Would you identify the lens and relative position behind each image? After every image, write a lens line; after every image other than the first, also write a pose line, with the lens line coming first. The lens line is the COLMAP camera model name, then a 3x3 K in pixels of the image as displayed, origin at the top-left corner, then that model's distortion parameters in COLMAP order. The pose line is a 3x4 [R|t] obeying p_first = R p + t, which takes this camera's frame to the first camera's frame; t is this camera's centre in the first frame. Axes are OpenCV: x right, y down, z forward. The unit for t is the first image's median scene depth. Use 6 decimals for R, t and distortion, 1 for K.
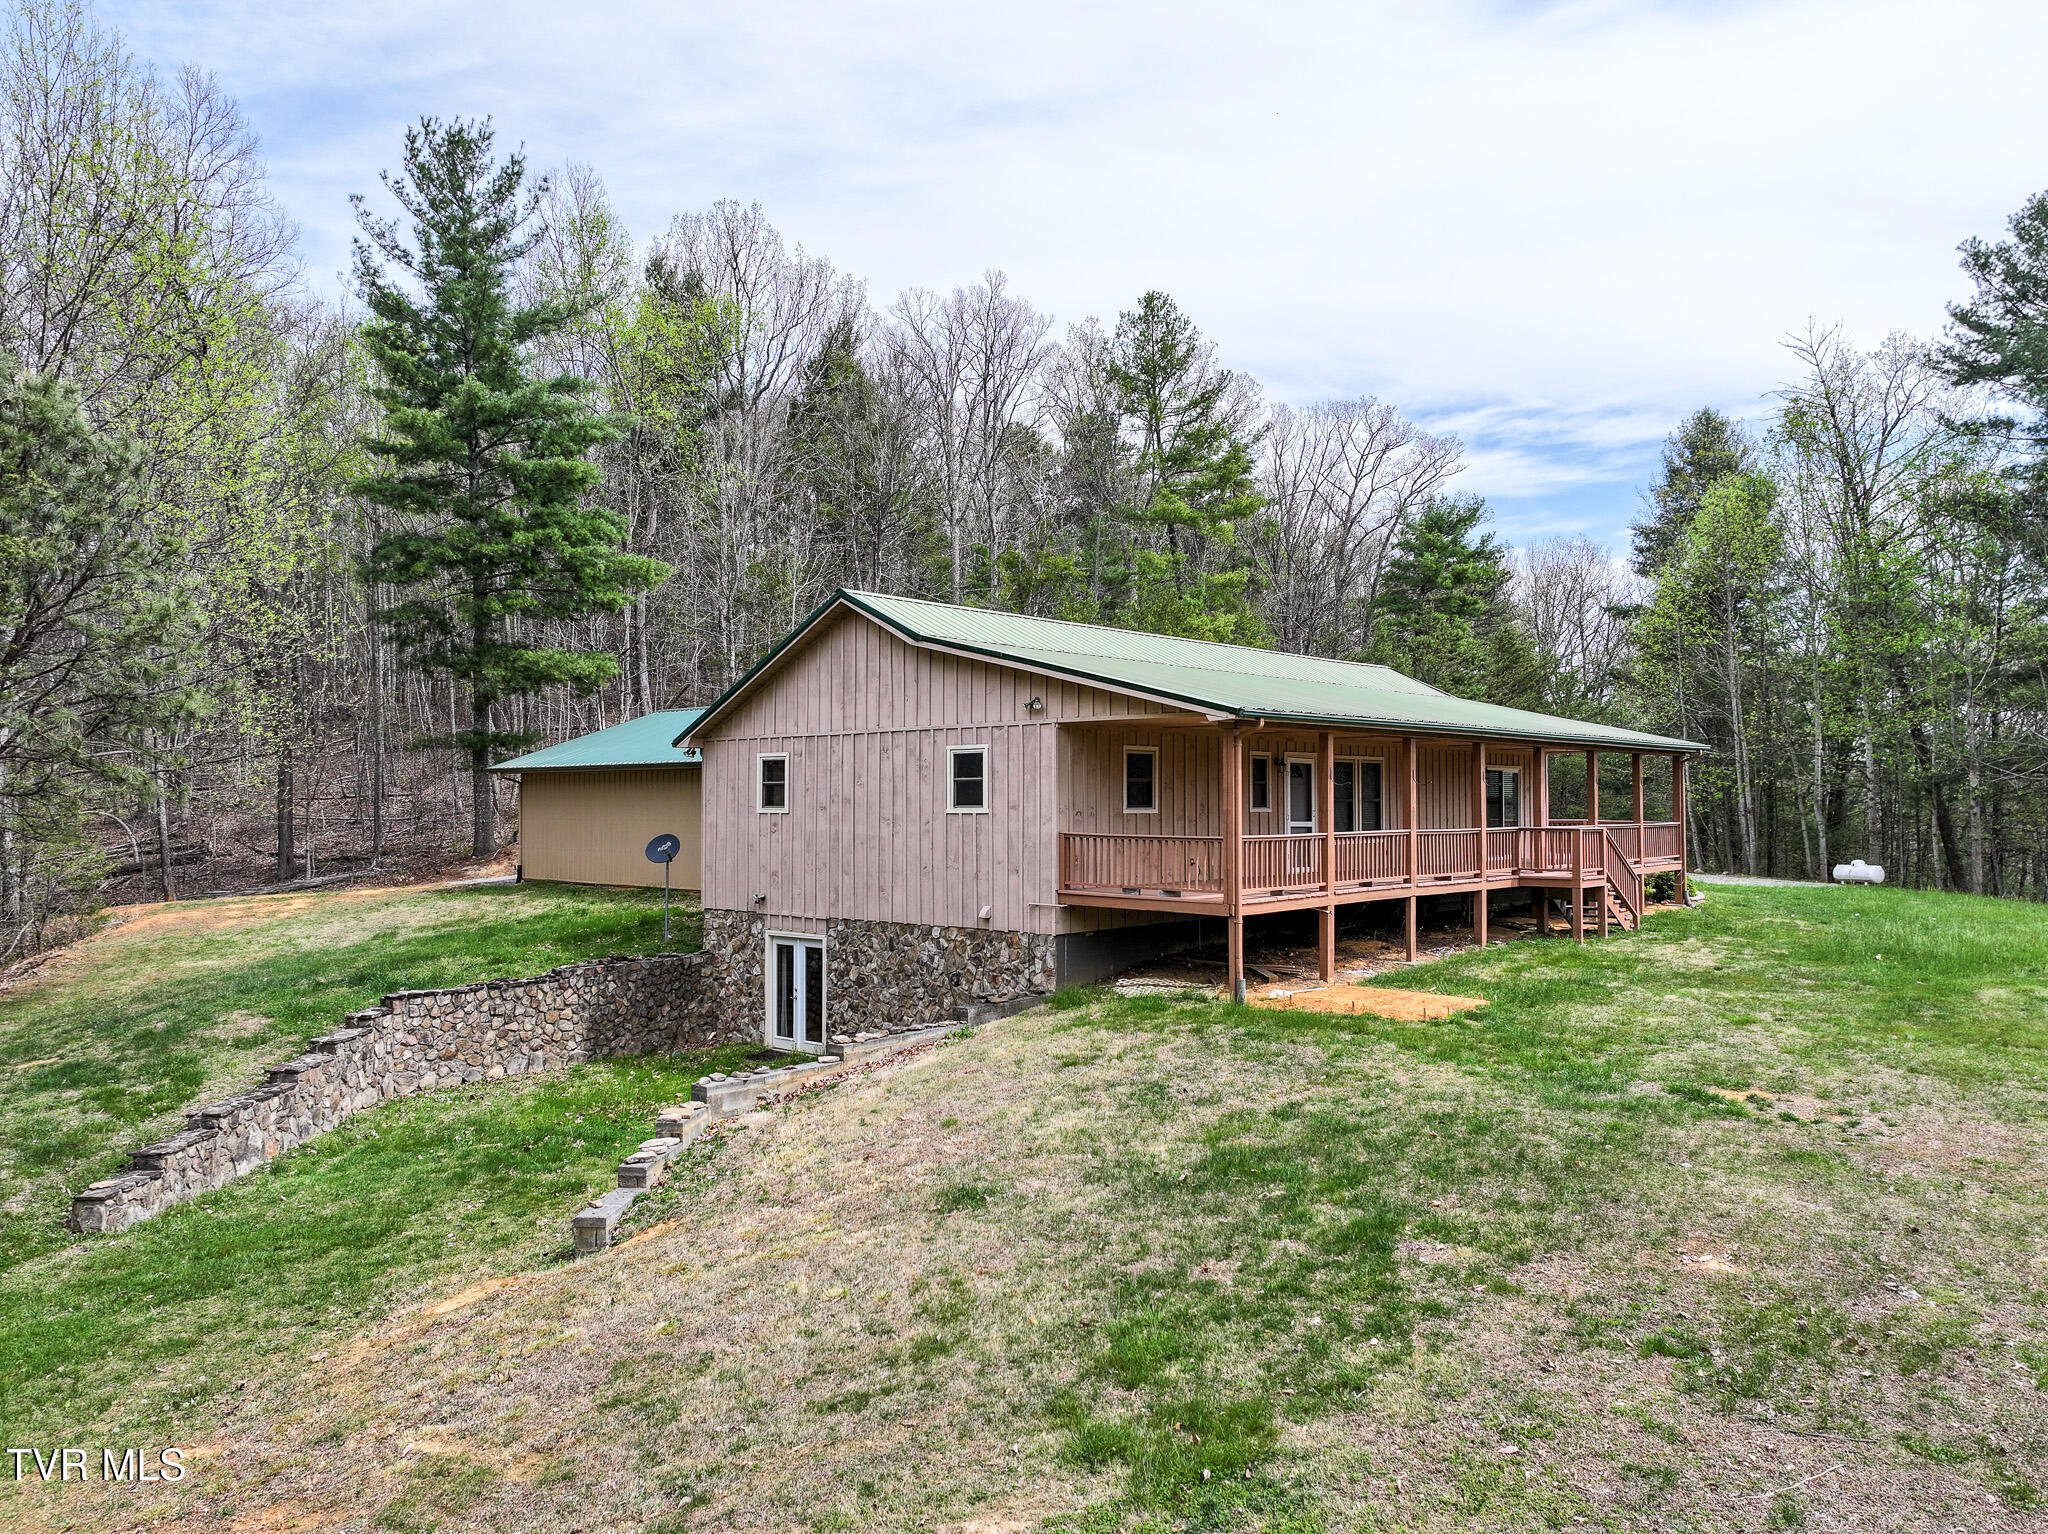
lens RADIAL K [[1452.9, 0, 1024.3], [0, 1452.9, 731.7], [0, 0, 1]] dist [0.001610, 0.020224]
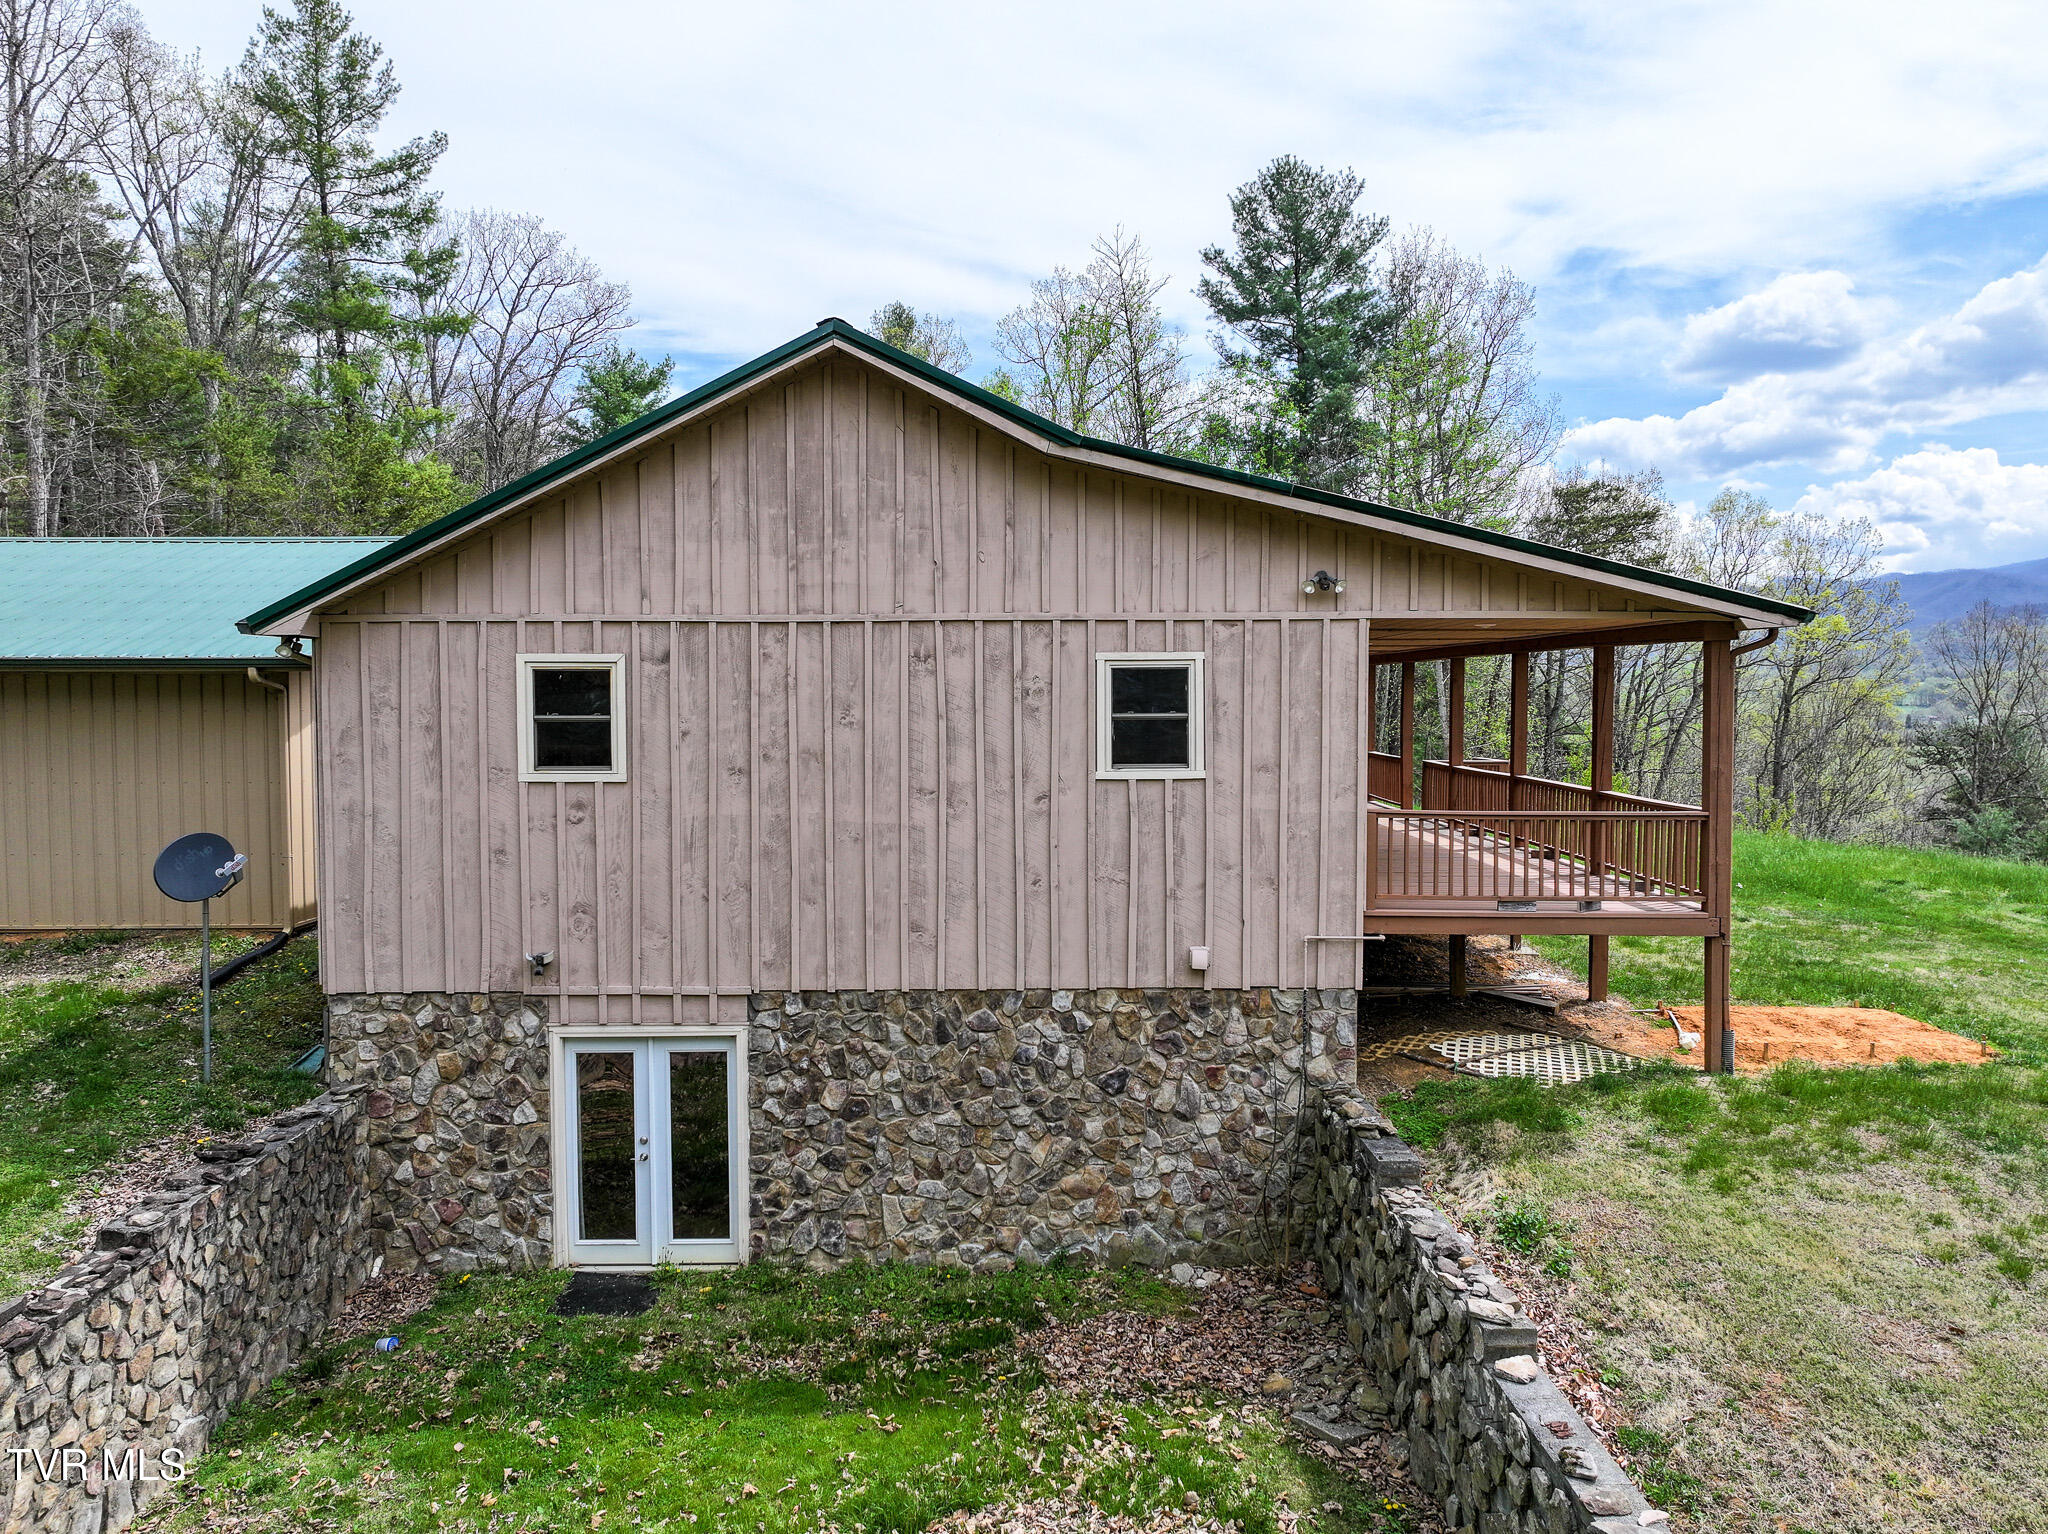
lens RADIAL K [[1452.9, 0, 1028.7], [0, 1452.9, 767.4], [0, 0, 1]] dist [0.001610, 0.020224]
pose [[0.736456, -0.031187, 0.675766, -0.412217], [-0.033732, 0.996001, 0.082727, 0.008262], [-0.675643, -0.083720, 0.732460, 0.600965]]
